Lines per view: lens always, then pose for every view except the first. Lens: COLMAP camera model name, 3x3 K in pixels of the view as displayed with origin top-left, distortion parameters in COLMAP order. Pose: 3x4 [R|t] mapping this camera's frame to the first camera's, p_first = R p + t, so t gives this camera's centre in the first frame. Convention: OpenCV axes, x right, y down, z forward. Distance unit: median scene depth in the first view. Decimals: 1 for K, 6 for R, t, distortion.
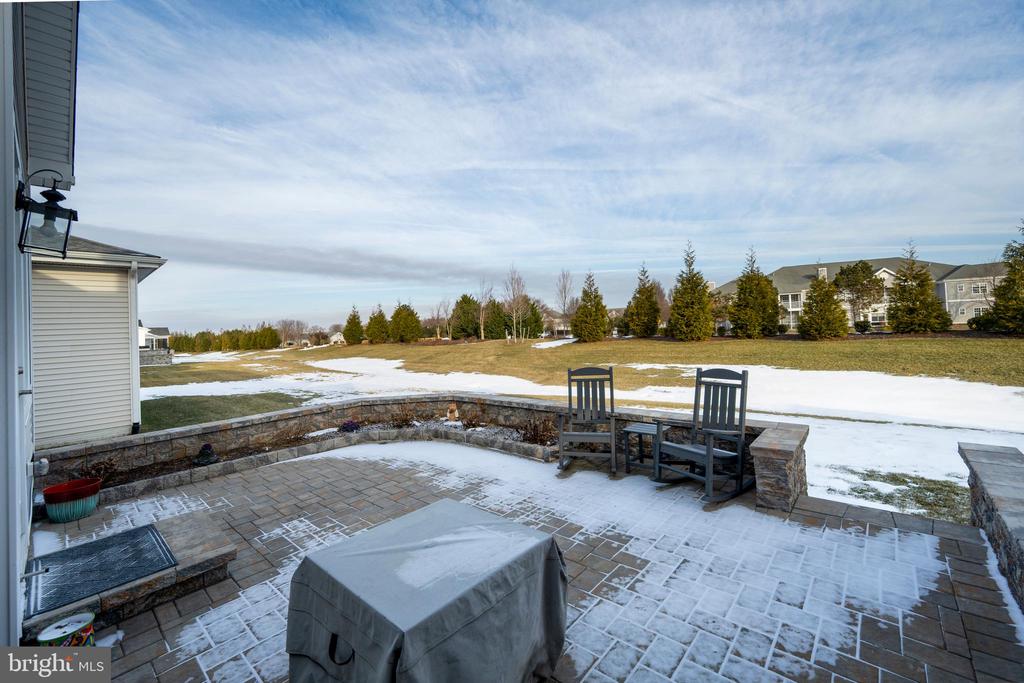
lens RADIAL K [[420.9, 0, 516.4], [0, 420.9, 318.6], [0, 0, 1]] dist [0.000633, -0.000719]
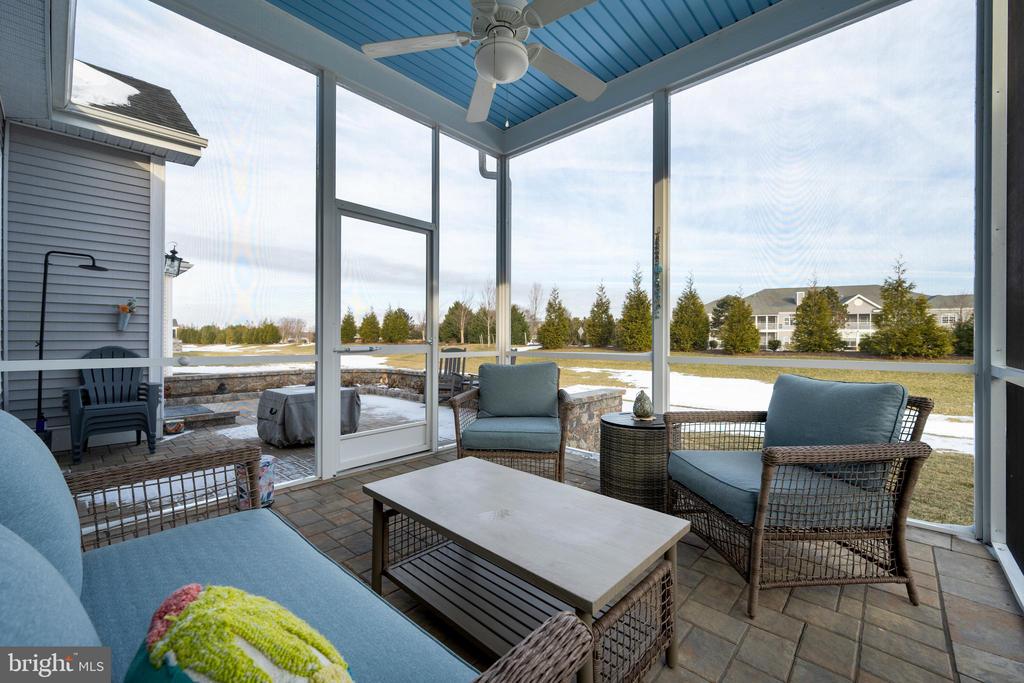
lens RADIAL K [[420.9, 0, 506.0], [0, 420.9, 339.2], [0, 0, 1]] dist [0.000633, -0.000719]
pose [[0.998548, 0.048935, -0.022543, 0.386898], [-0.048314, 0.998459, 0.027294, 0.025658], [0.023843, -0.026165, 0.999373, -0.591010]]
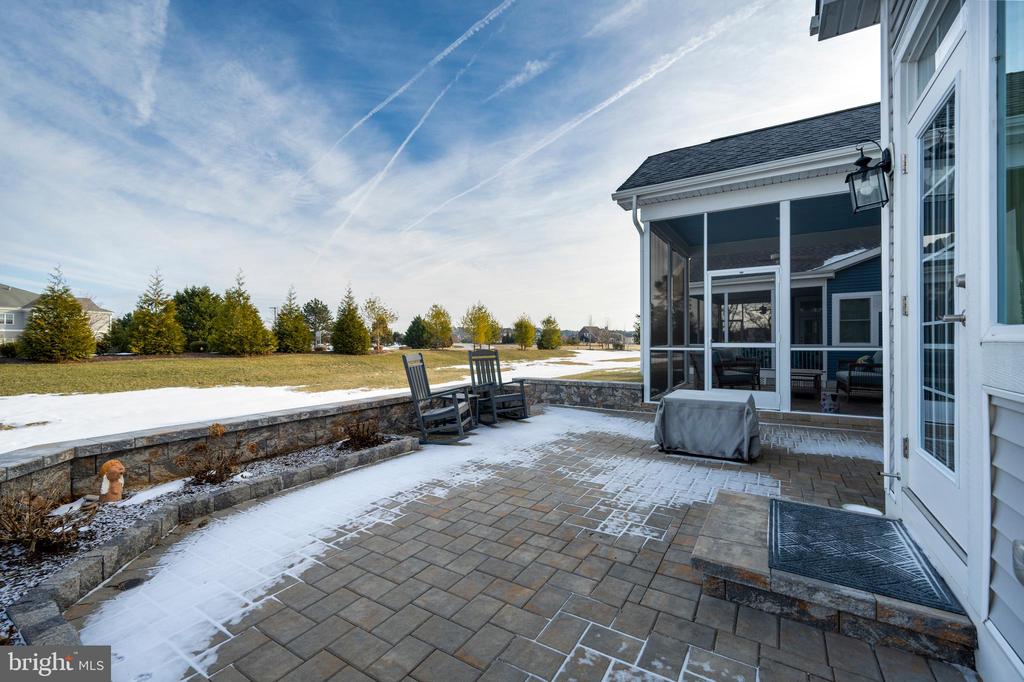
lens RADIAL K [[420.9, 0, 510.6], [0, 420.9, 343.3], [0, 0, 1]] dist [0.000633, -0.000719]
pose [[-0.167639, 0.043423, 0.984892, -0.767476], [-0.015777, 0.998783, -0.046721, 0.116256], [-0.985722, -0.023371, -0.166750, 0.802986]]
